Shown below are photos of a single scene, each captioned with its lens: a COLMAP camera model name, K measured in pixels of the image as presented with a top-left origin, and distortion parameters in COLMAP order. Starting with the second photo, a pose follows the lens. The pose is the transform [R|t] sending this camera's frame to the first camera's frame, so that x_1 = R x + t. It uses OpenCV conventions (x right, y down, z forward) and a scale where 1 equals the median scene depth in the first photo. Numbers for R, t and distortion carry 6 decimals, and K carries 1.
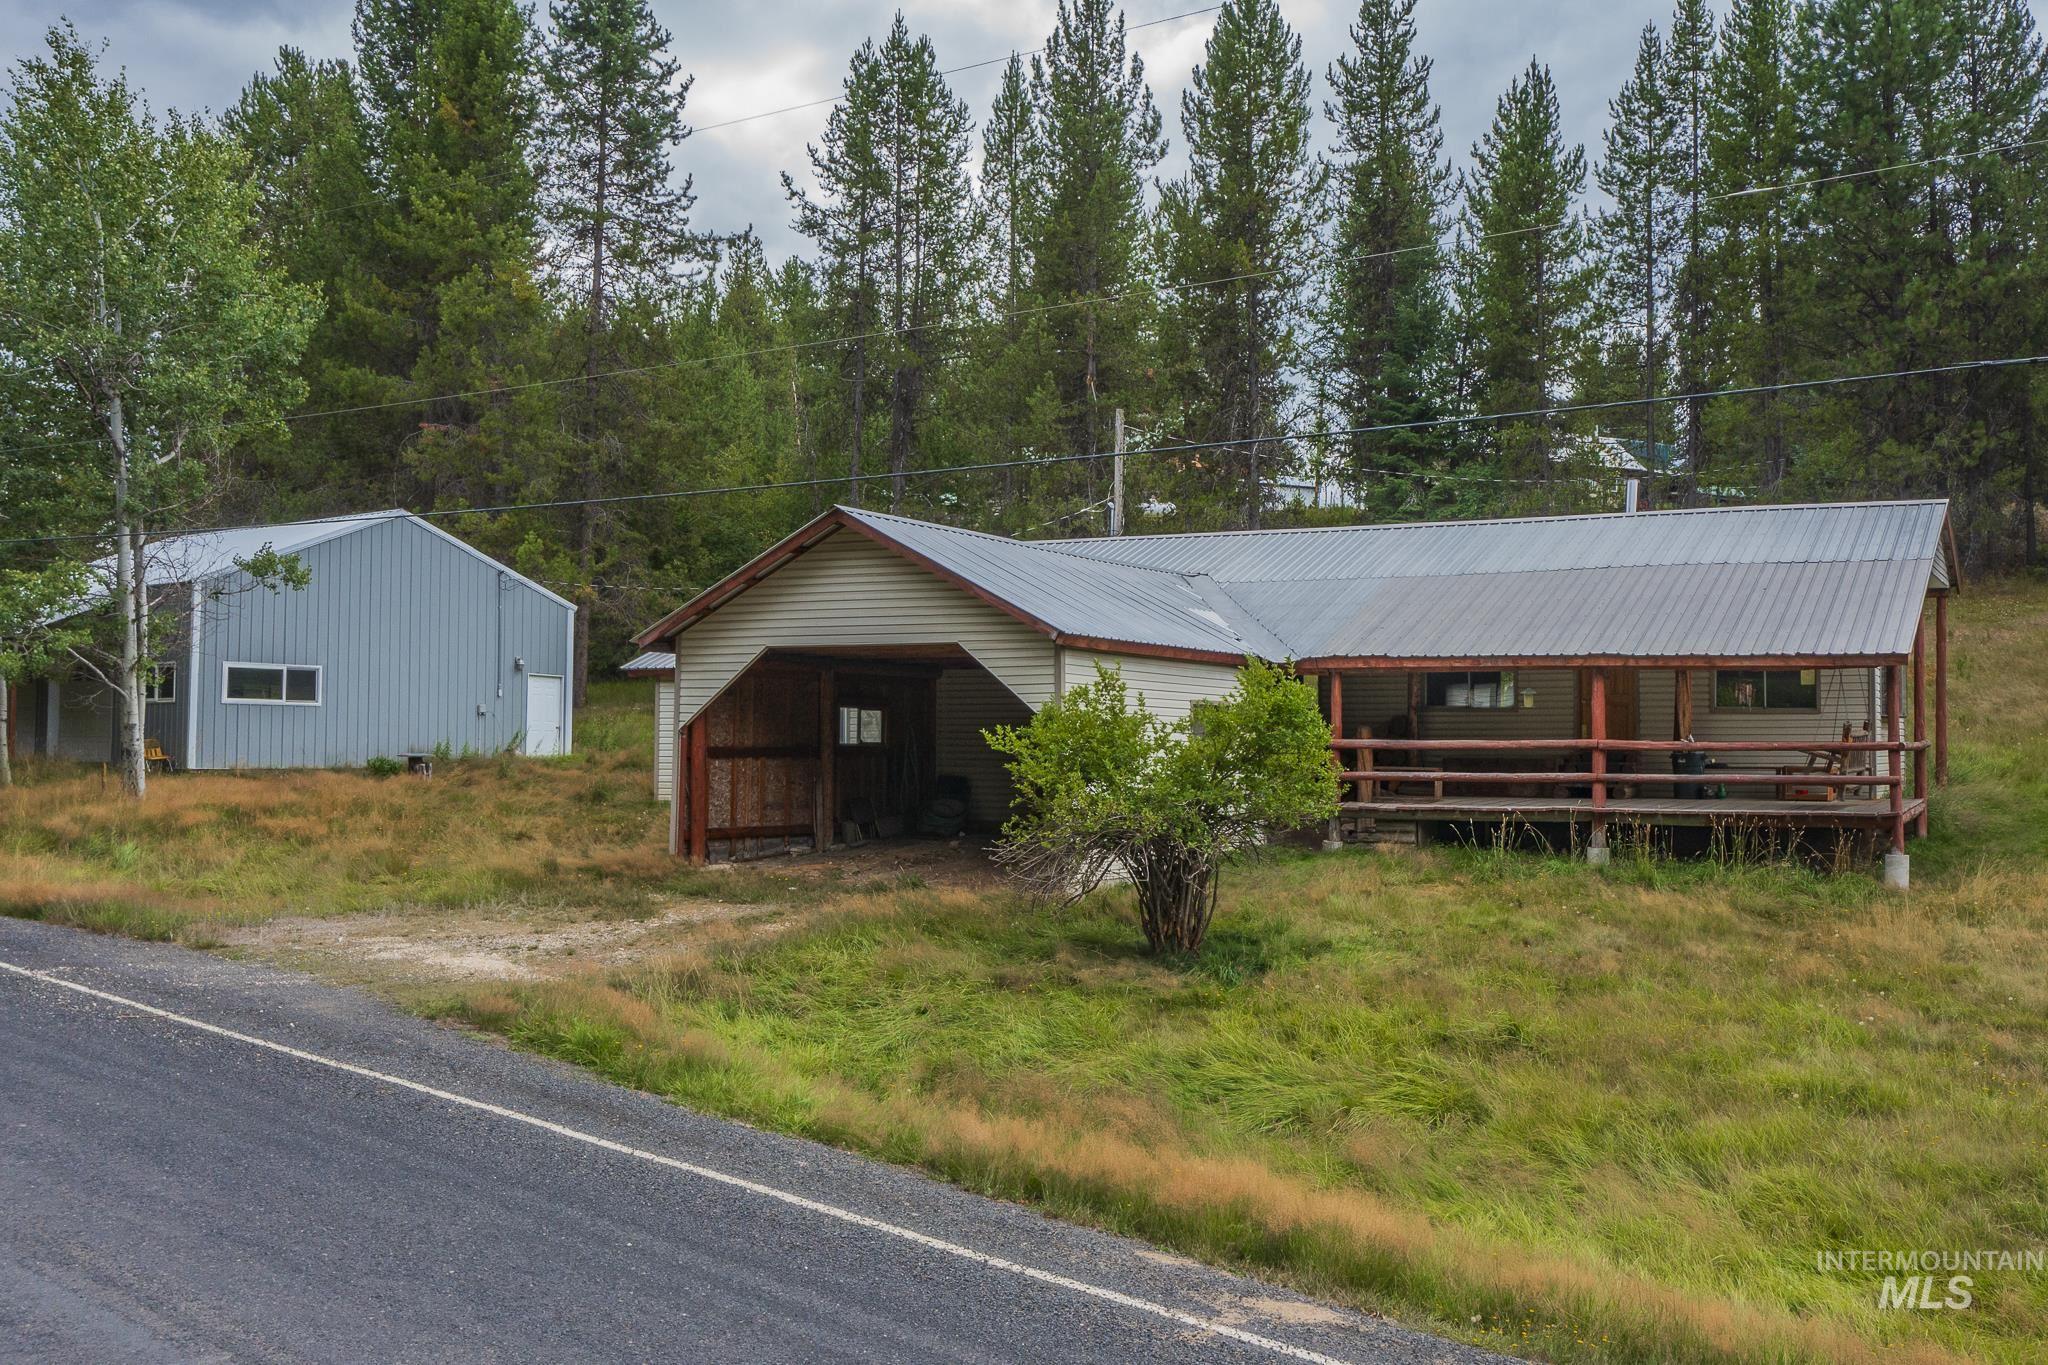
lens RADIAL K [[1739.0, 0, 1020.3], [0, 1739.0, 685.3], [0, 0, 1]] dist [-0.001704, -0.012397]
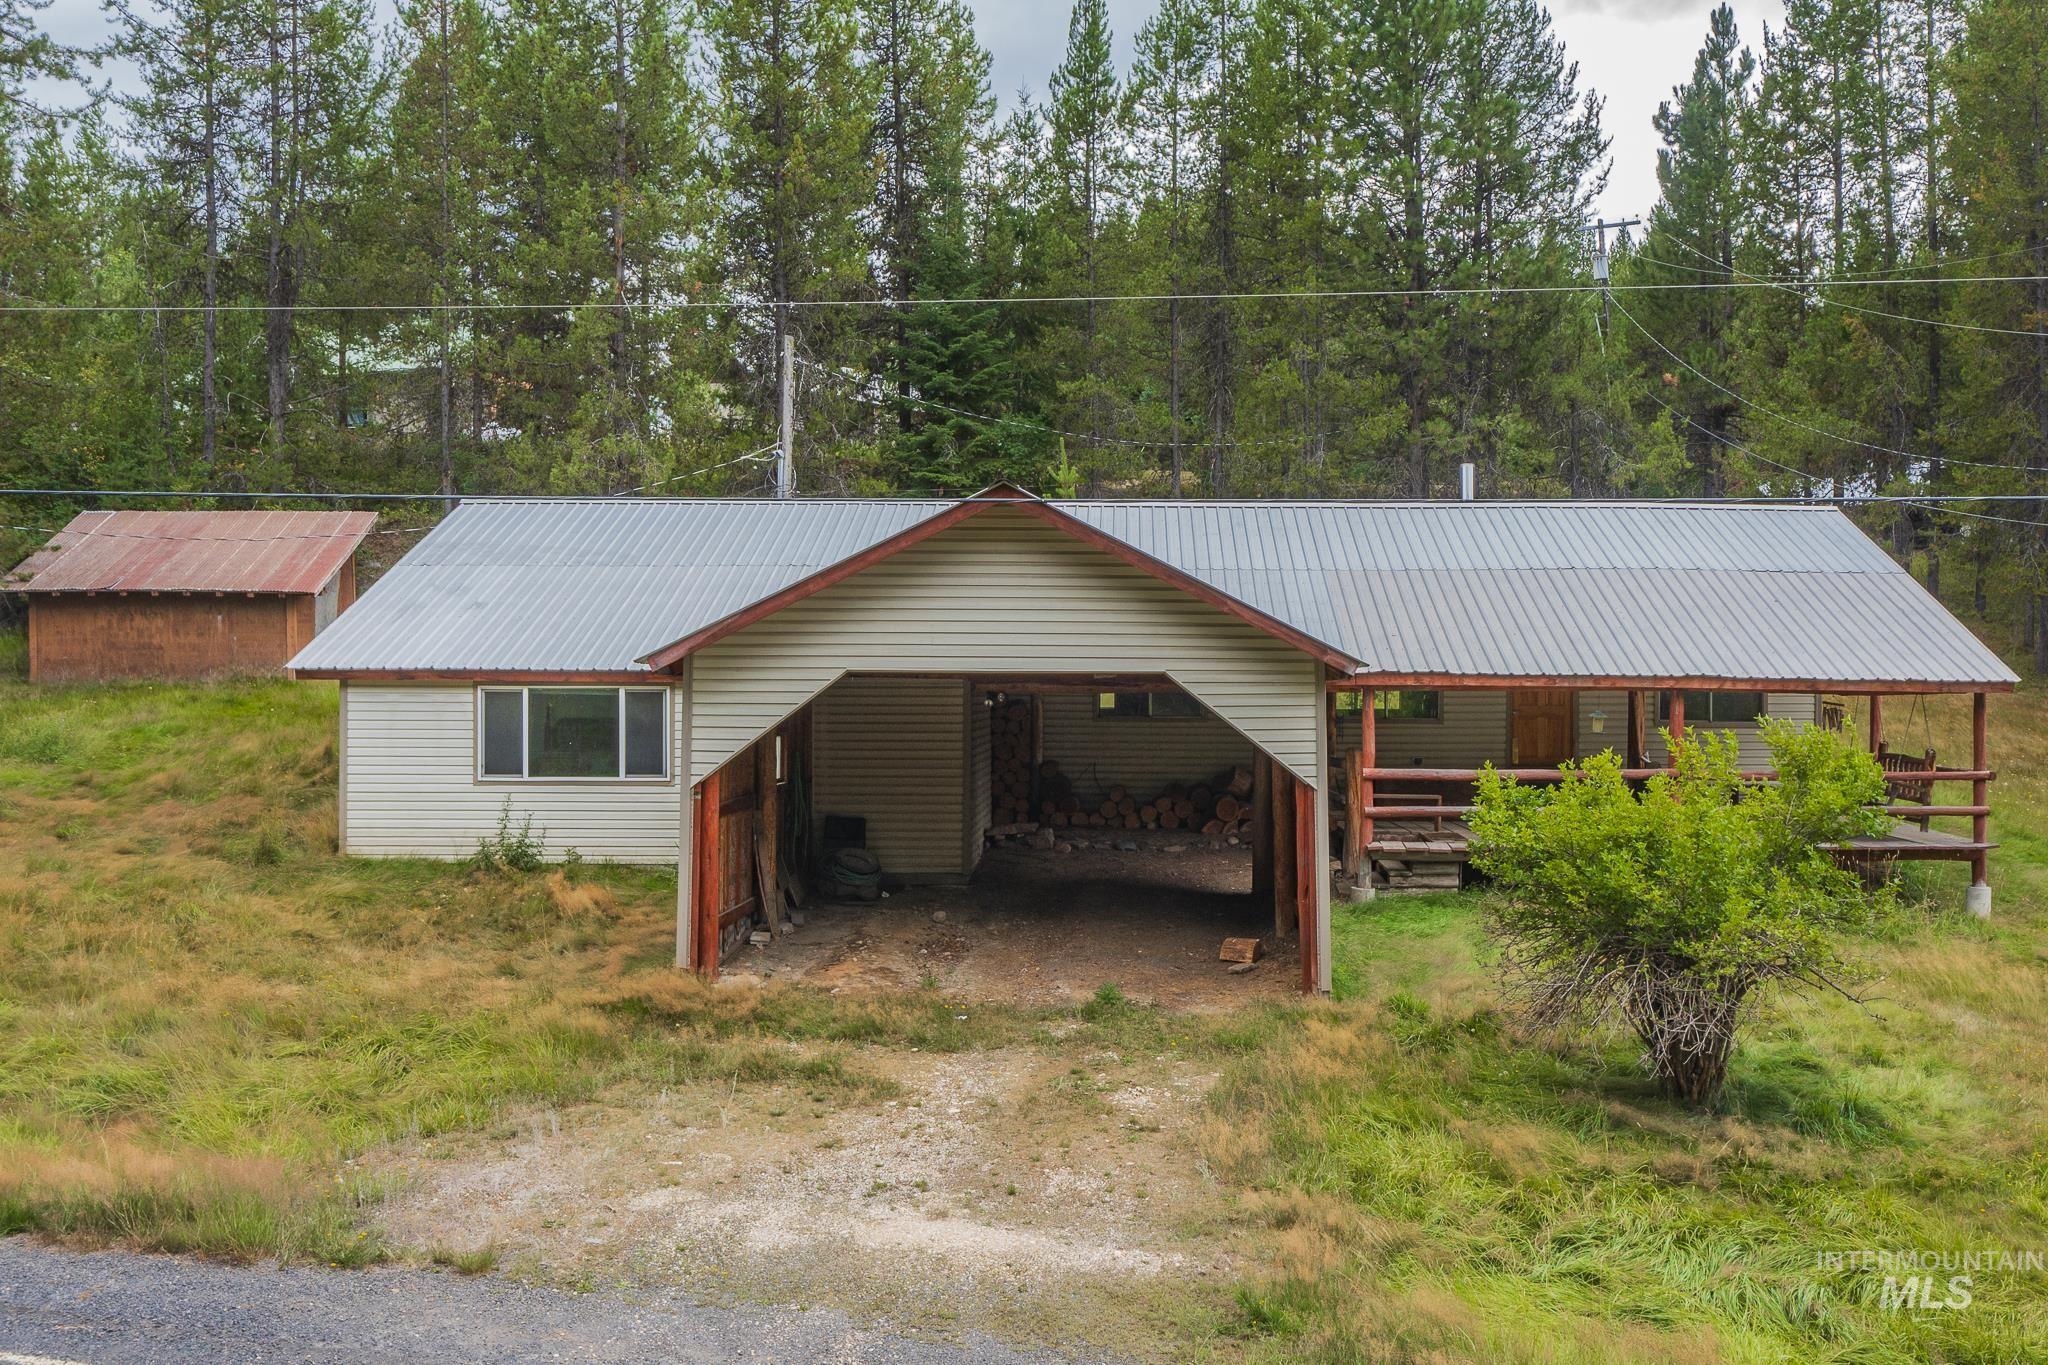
lens RADIAL K [[1739.0, 0, 1030.1], [0, 1739.0, 680.6], [0, 0, 1]] dist [-0.001704, -0.012397]
pose [[0.877657, -0.005425, 0.479258, -0.416430], [-0.013499, 0.999259, 0.036032, -0.044188], [-0.479099, -0.038093, 0.876934, 0.348412]]
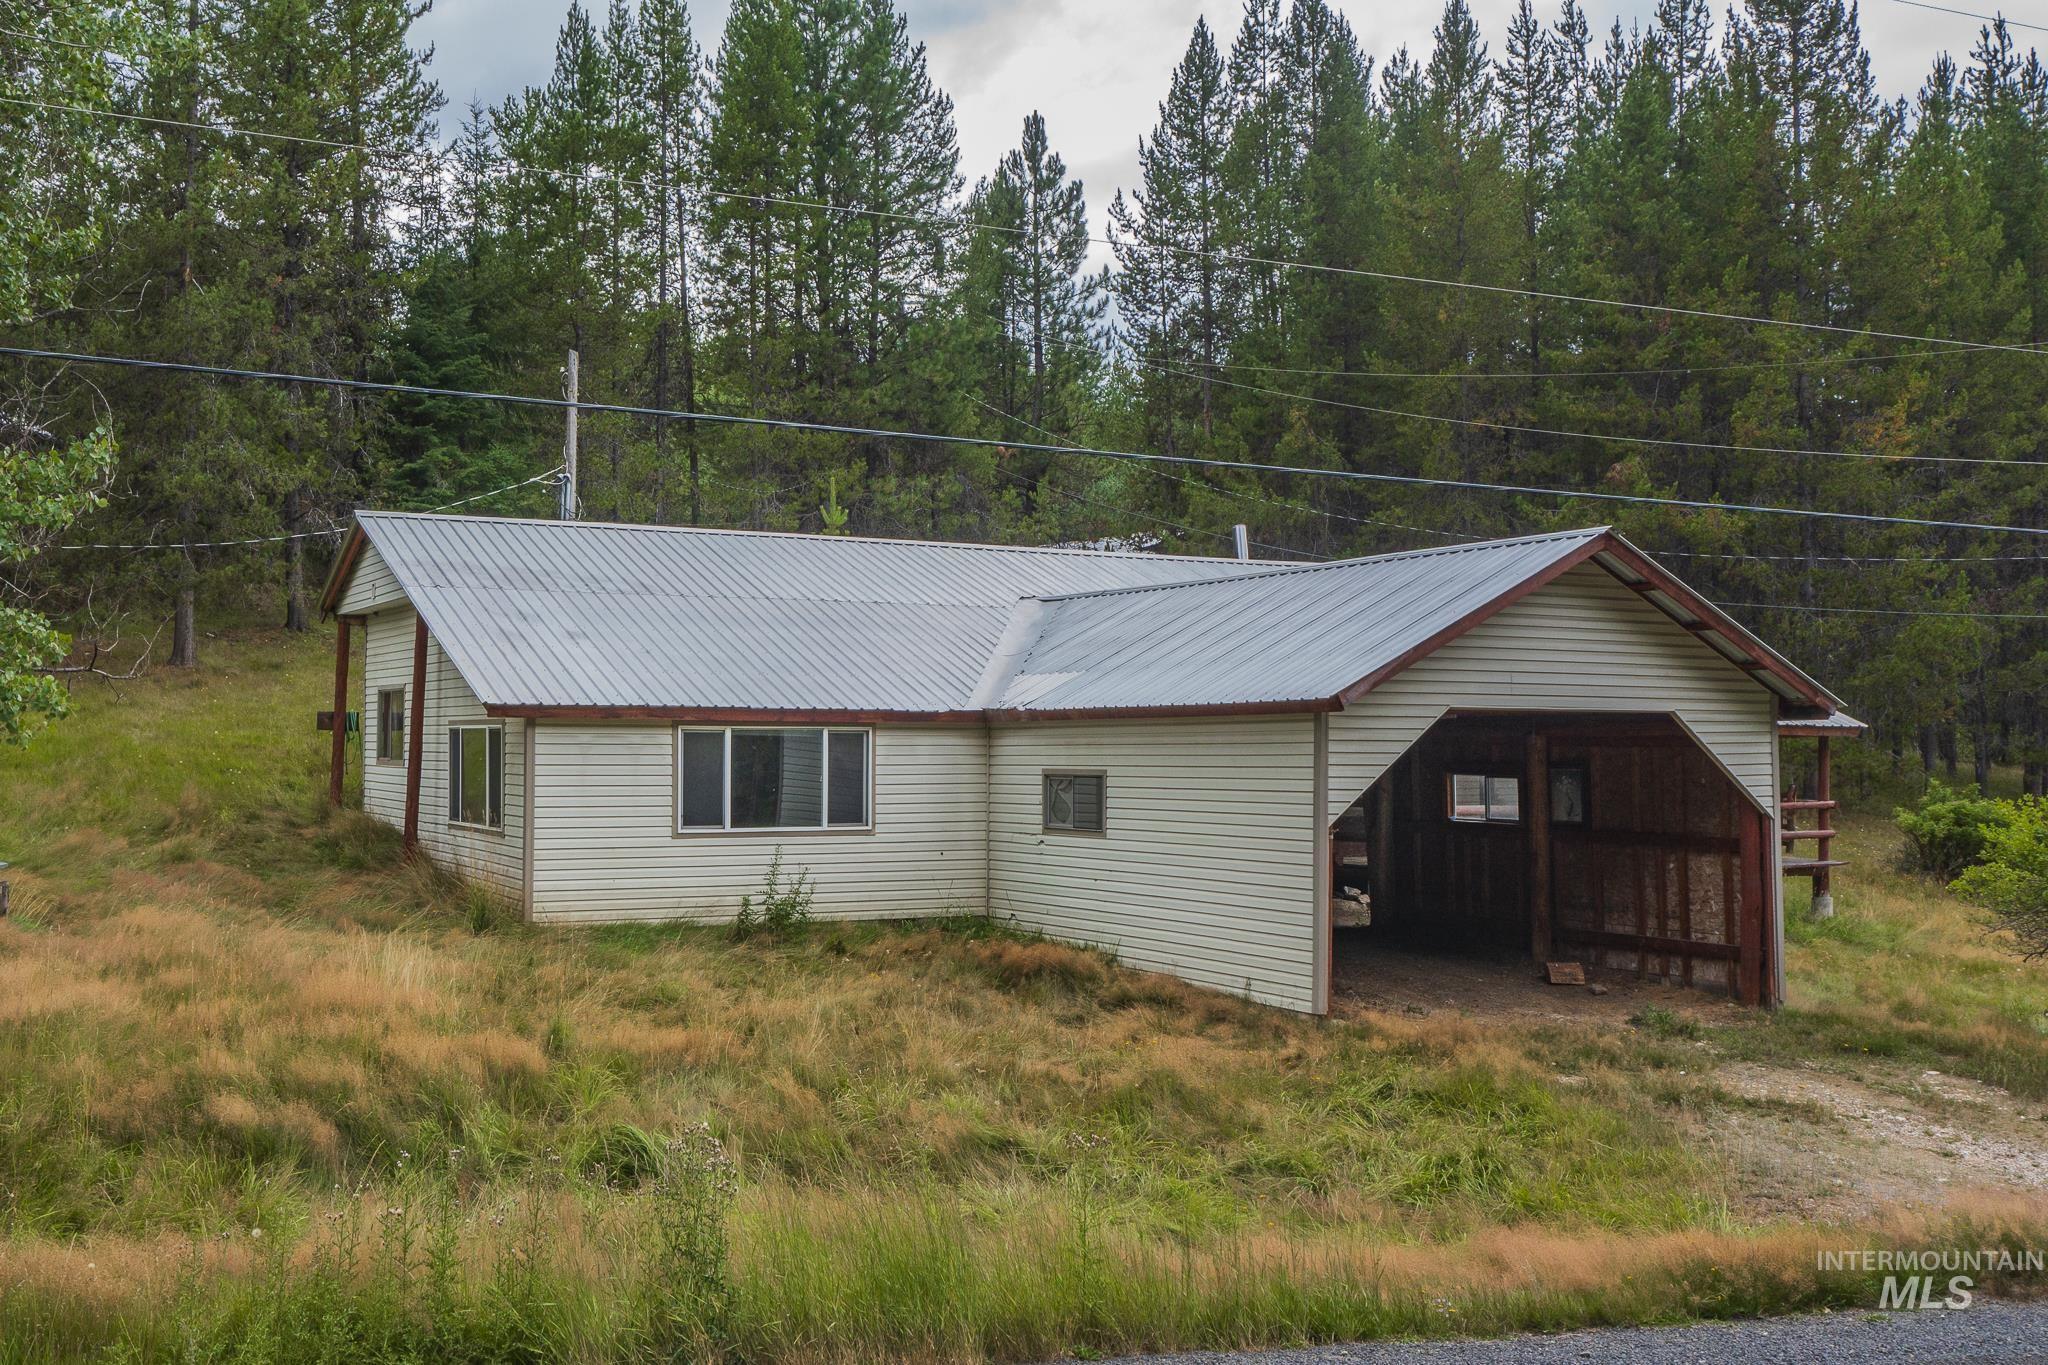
lens RADIAL K [[1739.0, 0, 1025.2], [0, 1739.0, 685.2], [0, 0, 1]] dist [-0.001704, -0.012397]
pose [[0.624175, 0.017136, 0.781097, -0.802906], [-0.028447, 0.999595, 0.000802, -0.026953], [-0.780767, -0.022721, 0.624409, 0.692967]]
